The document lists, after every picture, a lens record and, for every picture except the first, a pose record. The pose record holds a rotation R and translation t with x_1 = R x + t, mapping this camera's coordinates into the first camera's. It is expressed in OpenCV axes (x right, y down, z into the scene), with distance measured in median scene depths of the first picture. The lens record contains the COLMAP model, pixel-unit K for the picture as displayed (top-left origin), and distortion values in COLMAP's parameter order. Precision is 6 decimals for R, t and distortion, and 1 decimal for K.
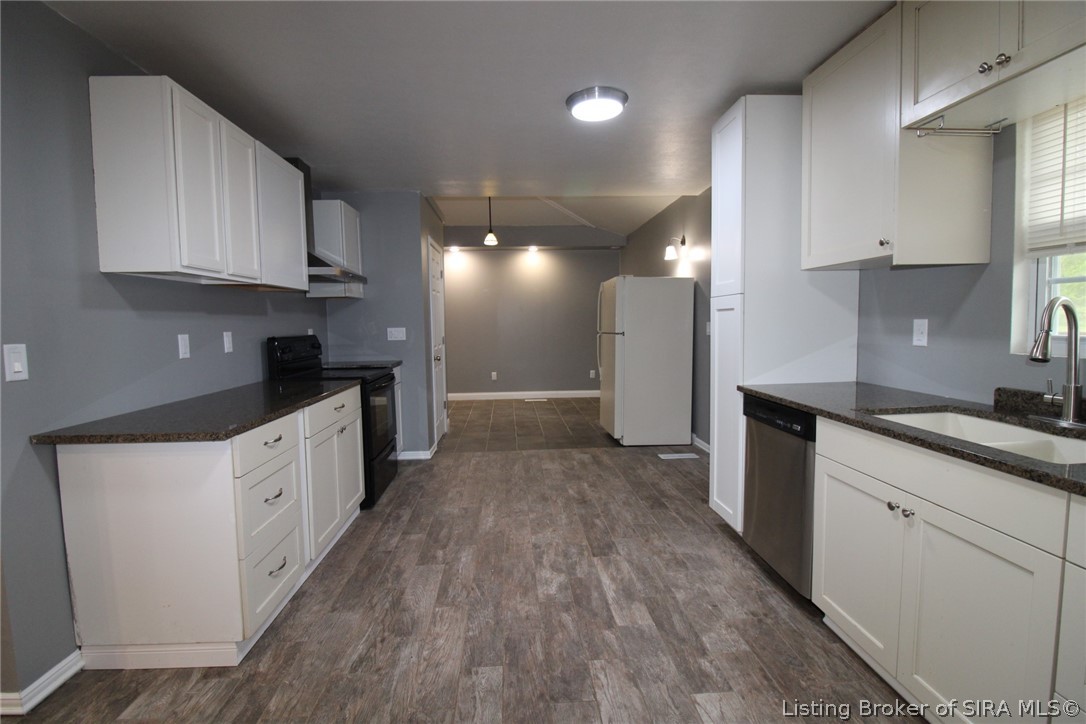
lens RADIAL K [[502.8, 0, 536.4], [0, 502.8, 357.9], [0, 0, 1]] dist [-0.003654, -0.011095]
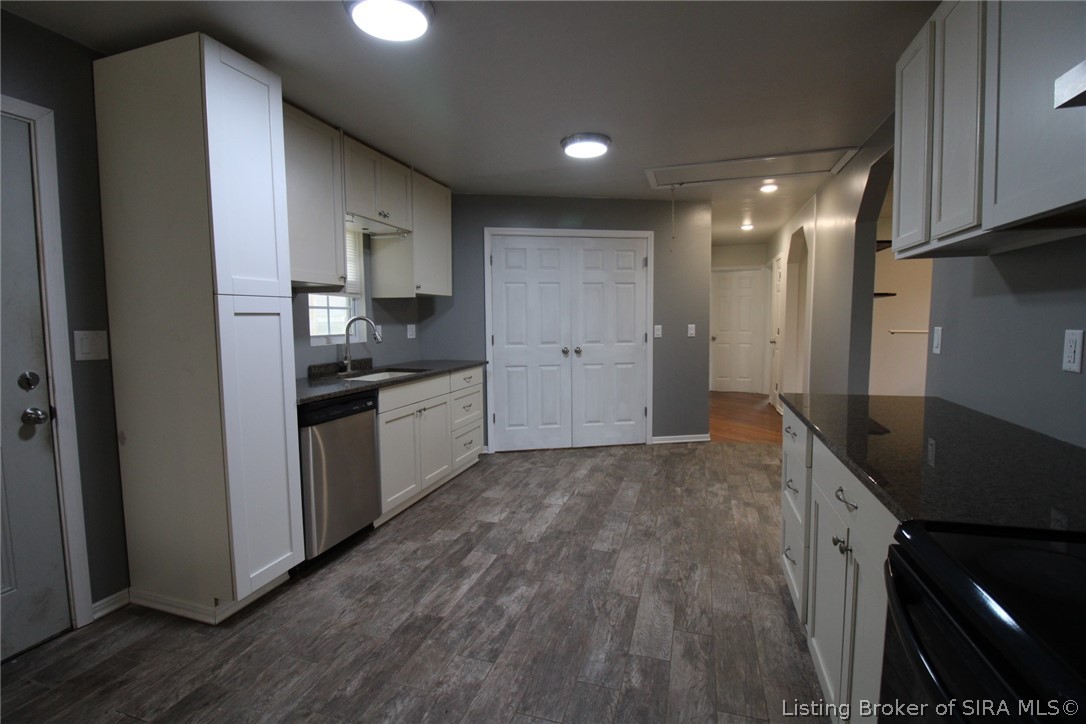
lens RADIAL K [[502.8, 0, 538.0], [0, 502.8, 360.5], [0, 0, 1]] dist [-0.003654, -0.011095]
pose [[-0.934233, -0.000973, 0.356661, -0.387969], [0.052871, 0.988570, 0.141187, -0.142636], [-0.352722, 0.150758, -0.923504, 2.013791]]
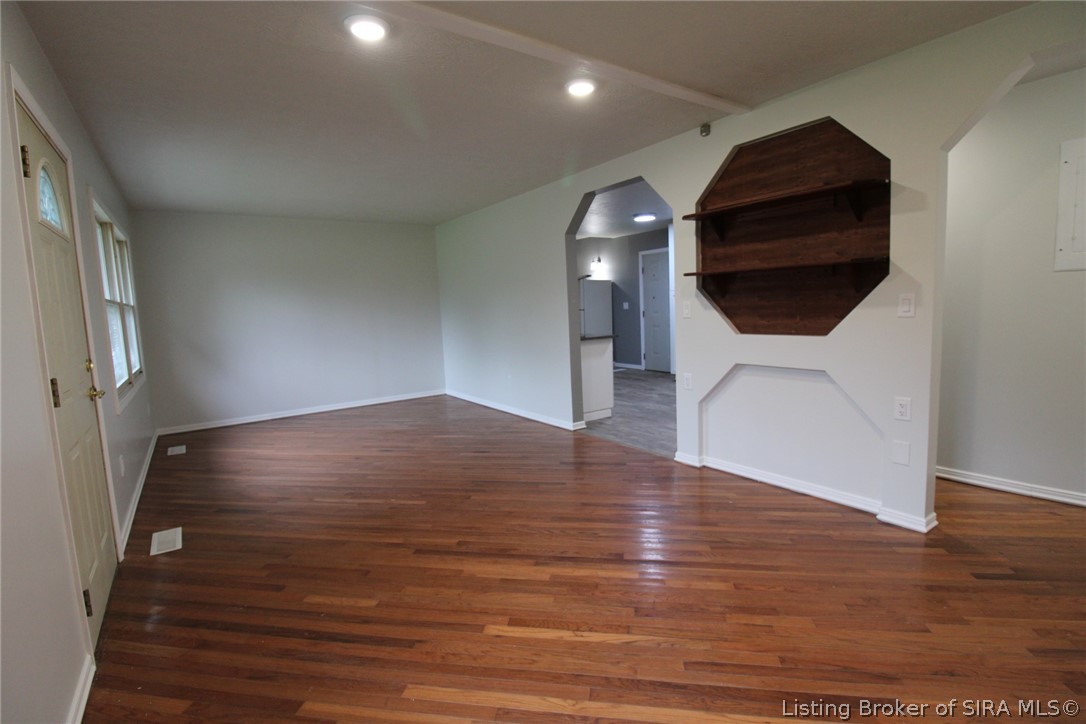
lens RADIAL K [[502.8, 0, 537.8], [0, 502.8, 366.3], [0, 0, 1]] dist [-0.003654, -0.011095]
pose [[0.855392, -0.083779, 0.511161, -2.146603], [0.065372, 0.996403, 0.053915, 0.109266], [-0.513839, -0.012703, 0.857793, -1.179068]]
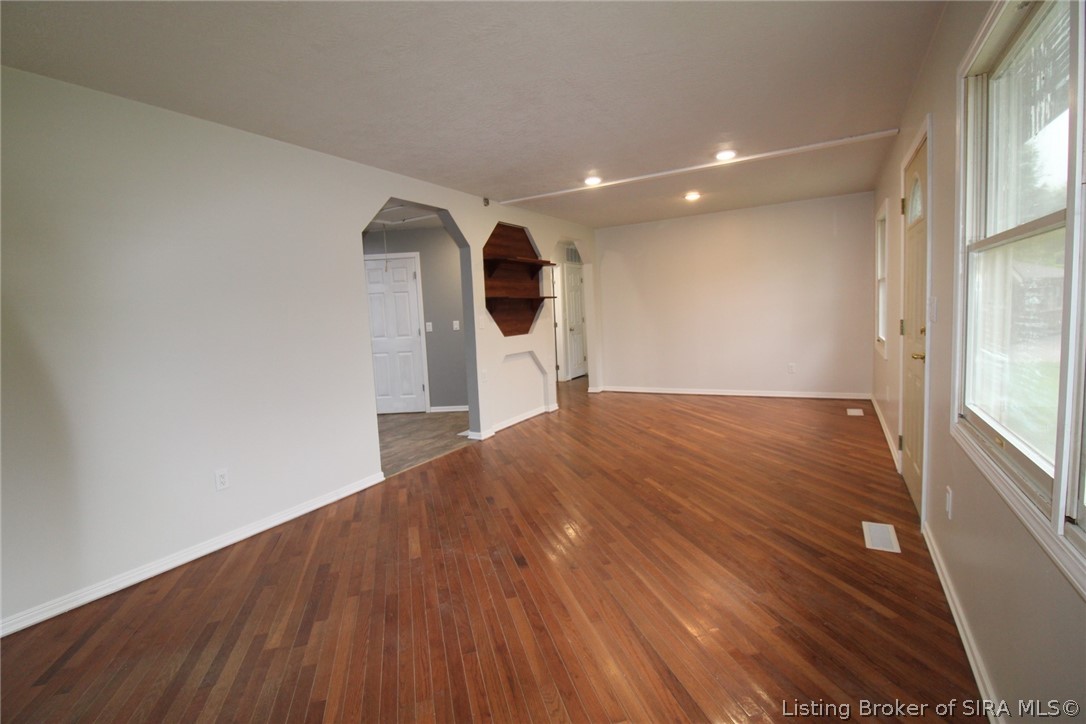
lens RADIAL K [[502.8, 0, 544.5], [0, 502.8, 356.3], [0, 0, 1]] dist [-0.003654, -0.011095]
pose [[-0.838169, 0.010865, 0.545303, -2.337009], [0.103639, 0.984758, 0.139679, -0.098762], [-0.535473, 0.173590, -0.826520, 1.843424]]
